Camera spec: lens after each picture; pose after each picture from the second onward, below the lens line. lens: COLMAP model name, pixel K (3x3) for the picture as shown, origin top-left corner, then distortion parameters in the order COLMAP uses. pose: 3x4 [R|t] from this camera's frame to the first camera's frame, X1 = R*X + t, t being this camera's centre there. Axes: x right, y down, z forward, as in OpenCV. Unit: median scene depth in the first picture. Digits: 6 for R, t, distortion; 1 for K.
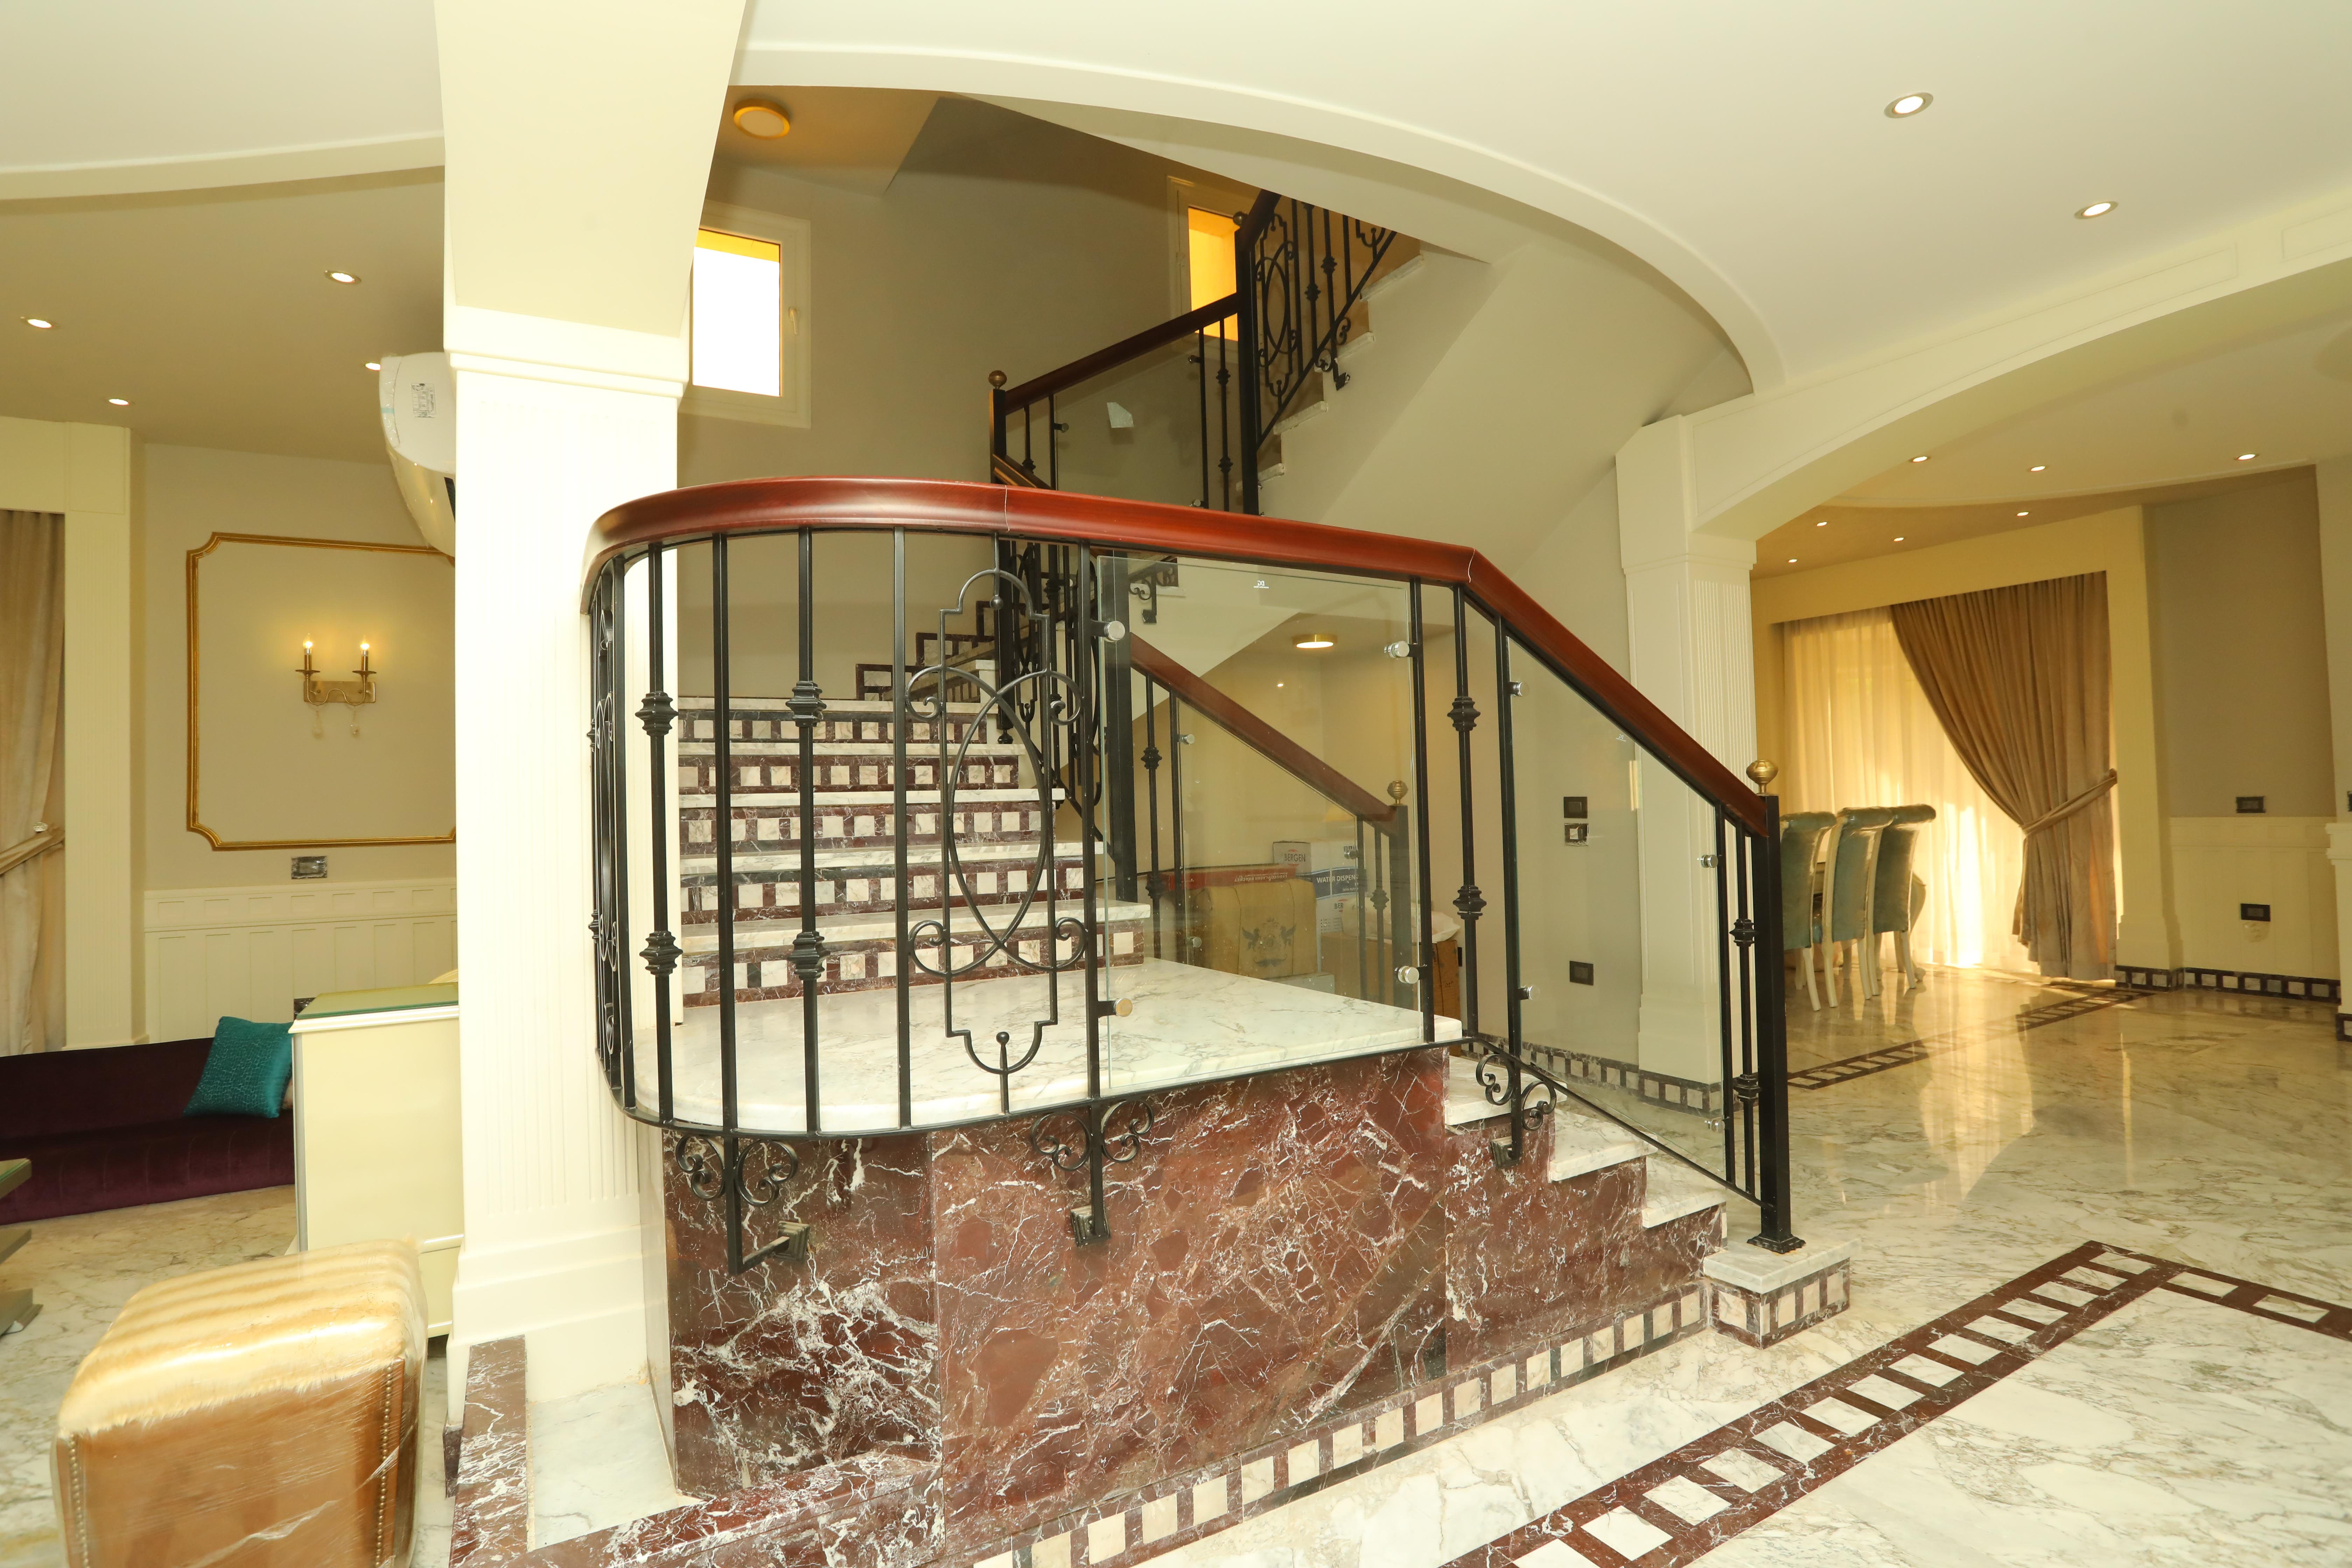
lens RADIAL K [[1146.3, 0, 1176.0], [0, 1146.3, 784.0], [0, 0, 1]] dist [-0.059234, 0.021235]
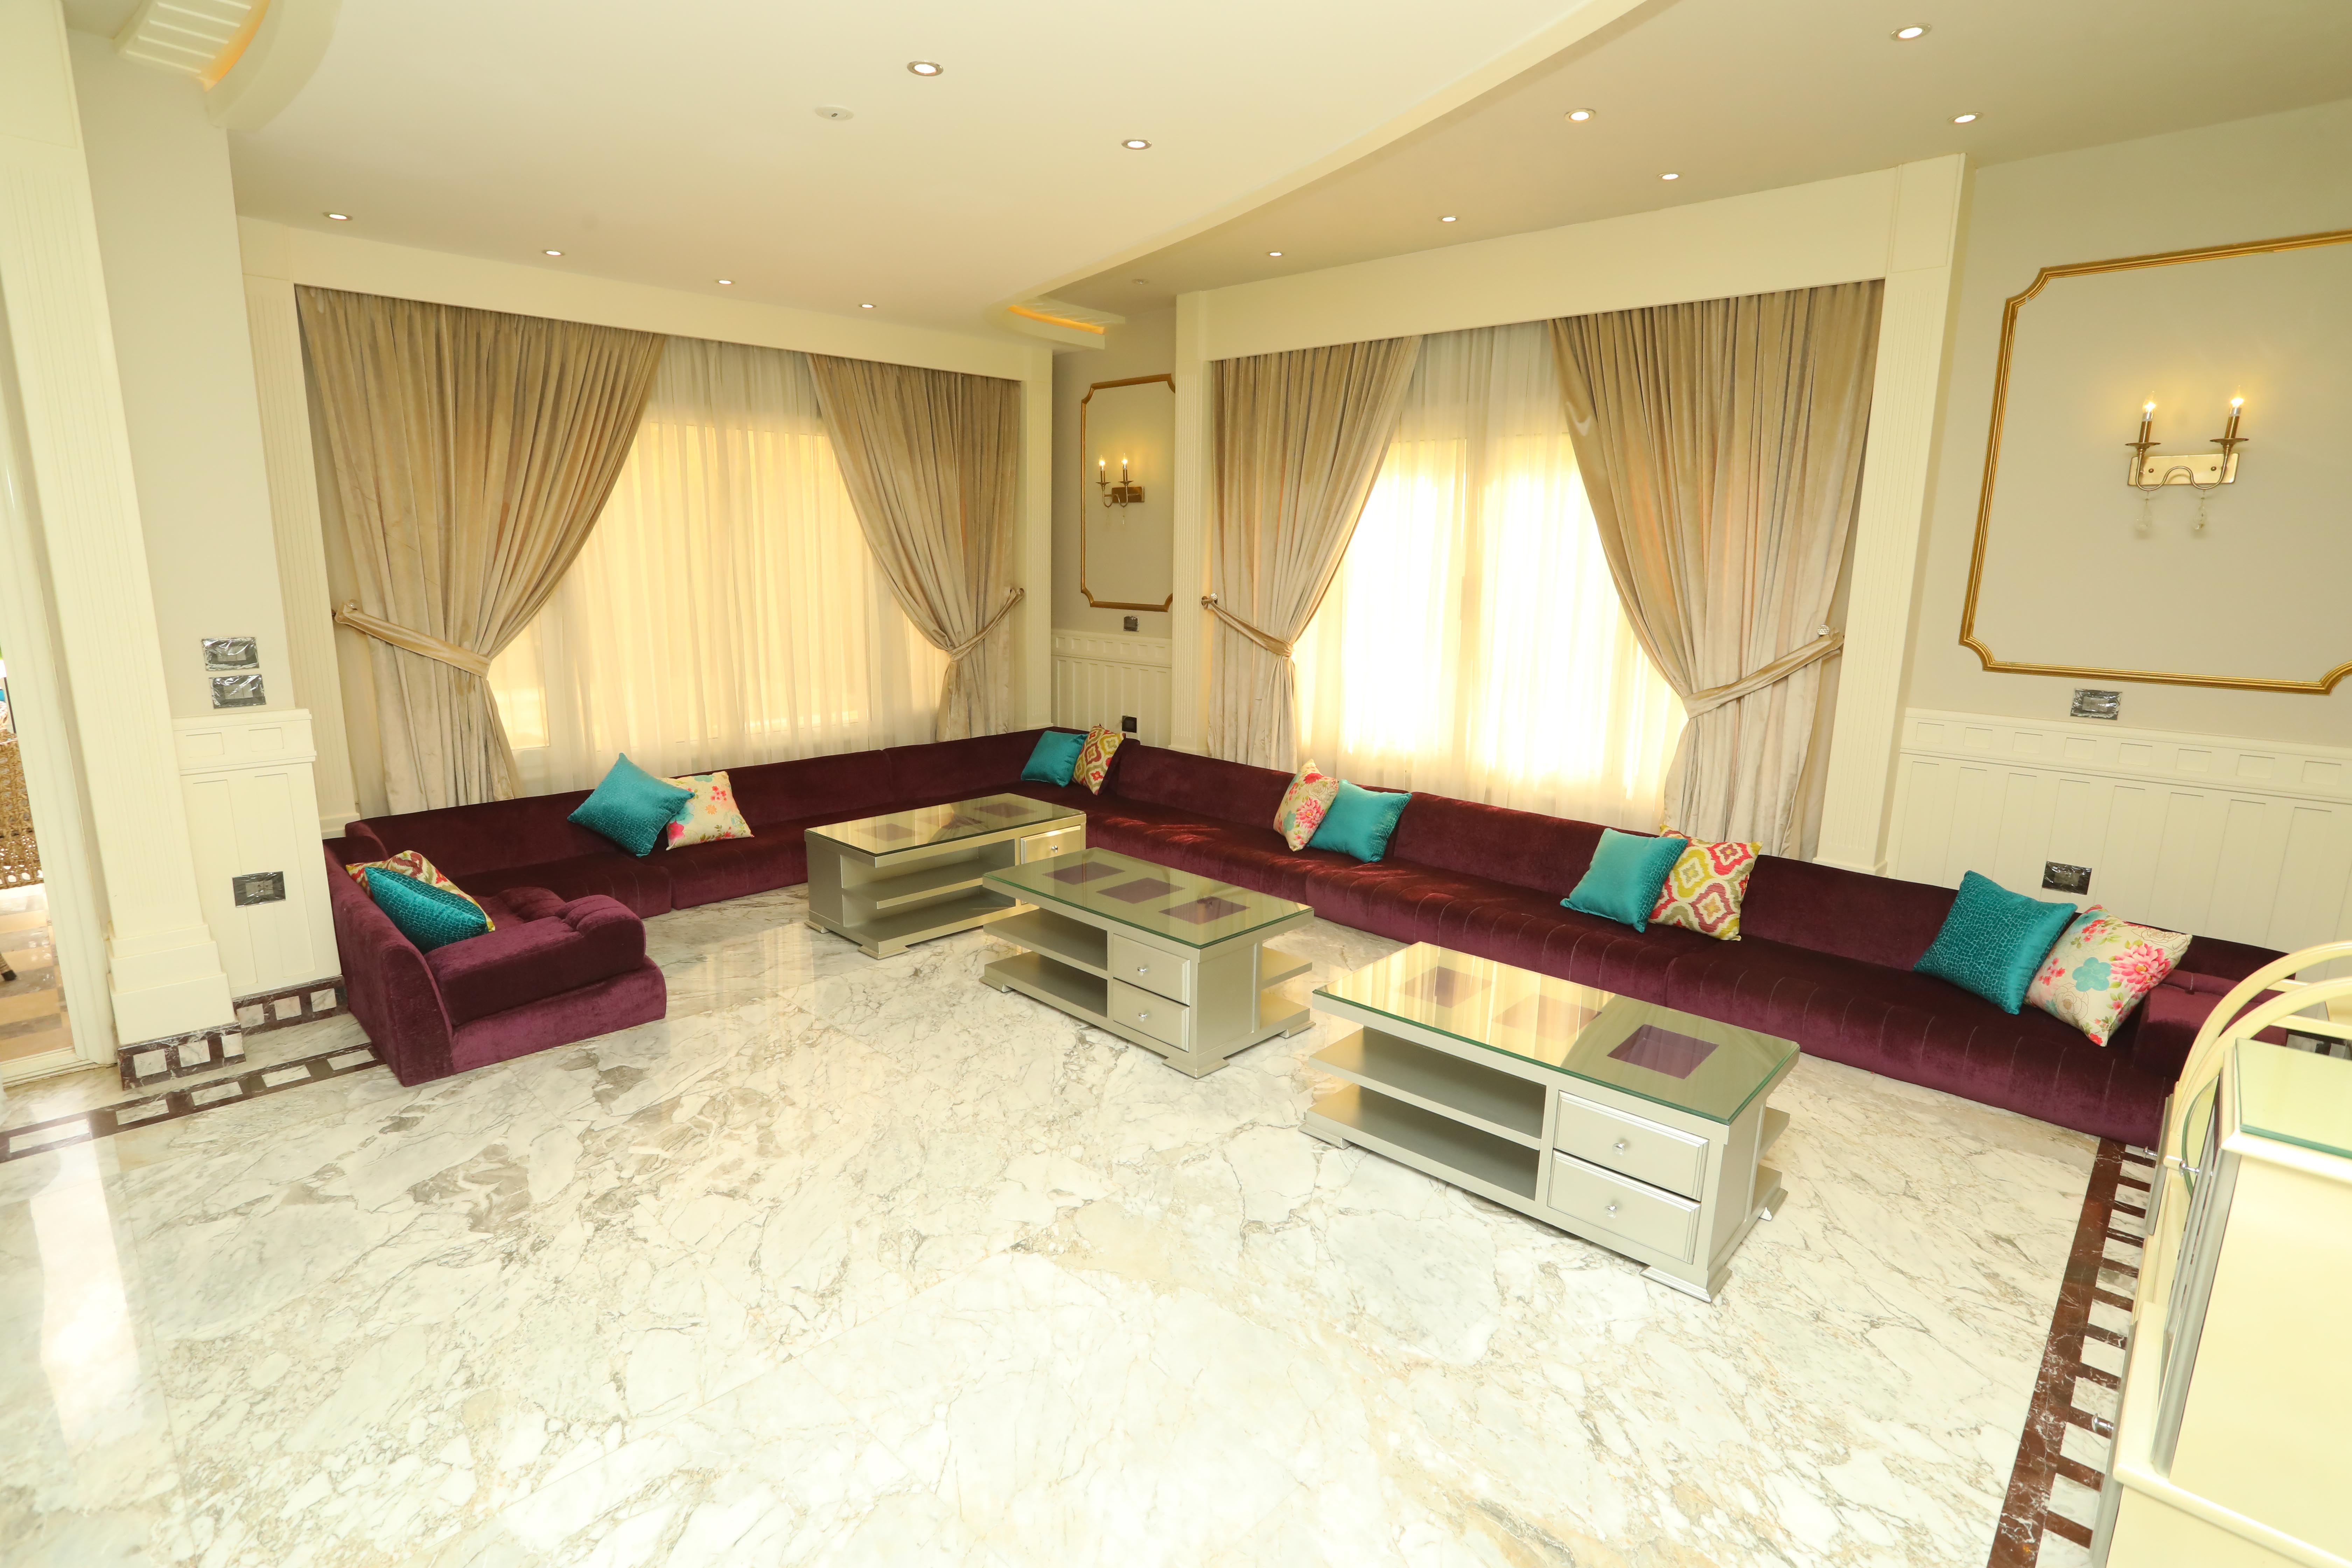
lens RADIAL K [[1146.3, 0, 1176.0], [0, 1146.3, 784.0], [0, 0, 1]] dist [-0.059234, 0.021235]
pose [[0.290775, 0.217562, -0.931728, -0.246908], [-0.003042, 0.974010, 0.226485, -0.048825], [0.956787, -0.063021, 0.283879, 0.171740]]
